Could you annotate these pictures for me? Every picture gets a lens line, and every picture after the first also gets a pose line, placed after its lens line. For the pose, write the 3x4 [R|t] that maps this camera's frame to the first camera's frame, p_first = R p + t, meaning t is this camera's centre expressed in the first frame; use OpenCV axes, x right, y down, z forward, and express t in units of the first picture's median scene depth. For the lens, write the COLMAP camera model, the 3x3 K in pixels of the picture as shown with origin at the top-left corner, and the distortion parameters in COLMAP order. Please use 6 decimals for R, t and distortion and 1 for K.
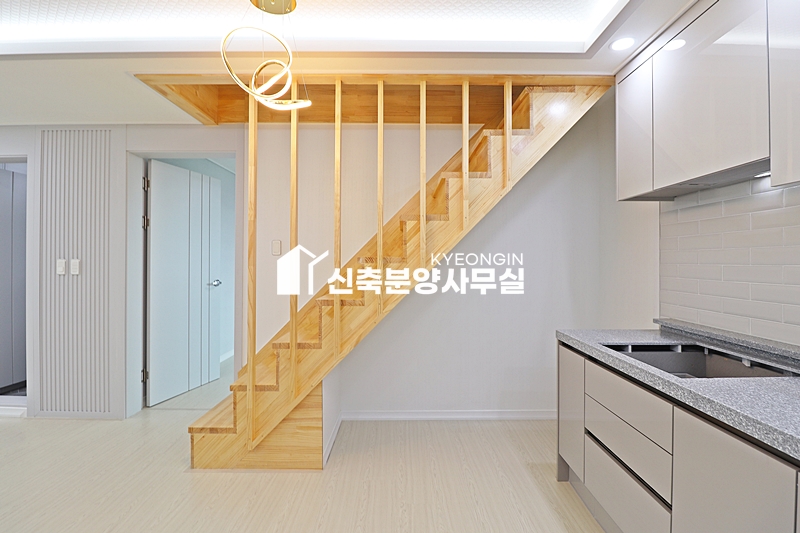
lens RADIAL K [[379.7, 0, 402.1], [0, 379.7, 259.0], [0, 0, 1]] dist [0.001575, -0.012849]
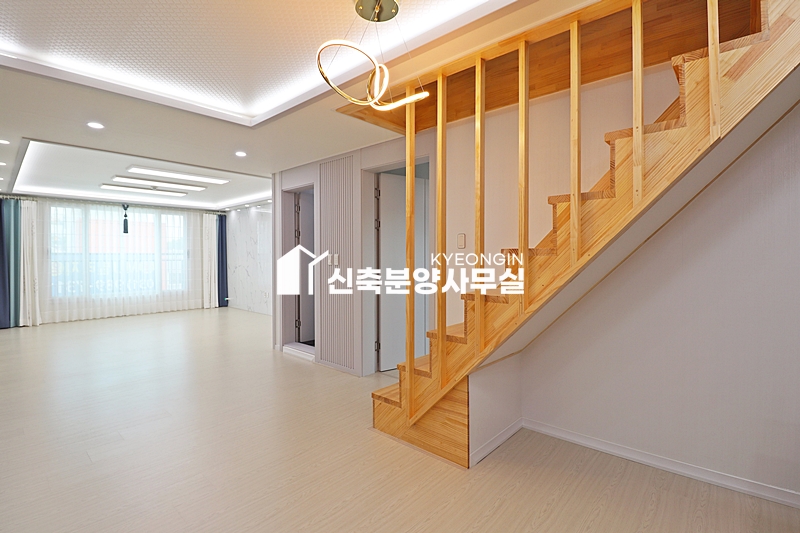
lens RADIAL K [[374.5, 0, 400.4], [0, 374.5, 260.4], [0, 0, 1]] dist [0.000237, -0.014174]
pose [[0.746373, 0.003919, -0.665517, 0.295084], [0.008008, 0.999857, 0.014868, 0.006974], [0.665480, -0.016426, 0.746235, 0.179194]]
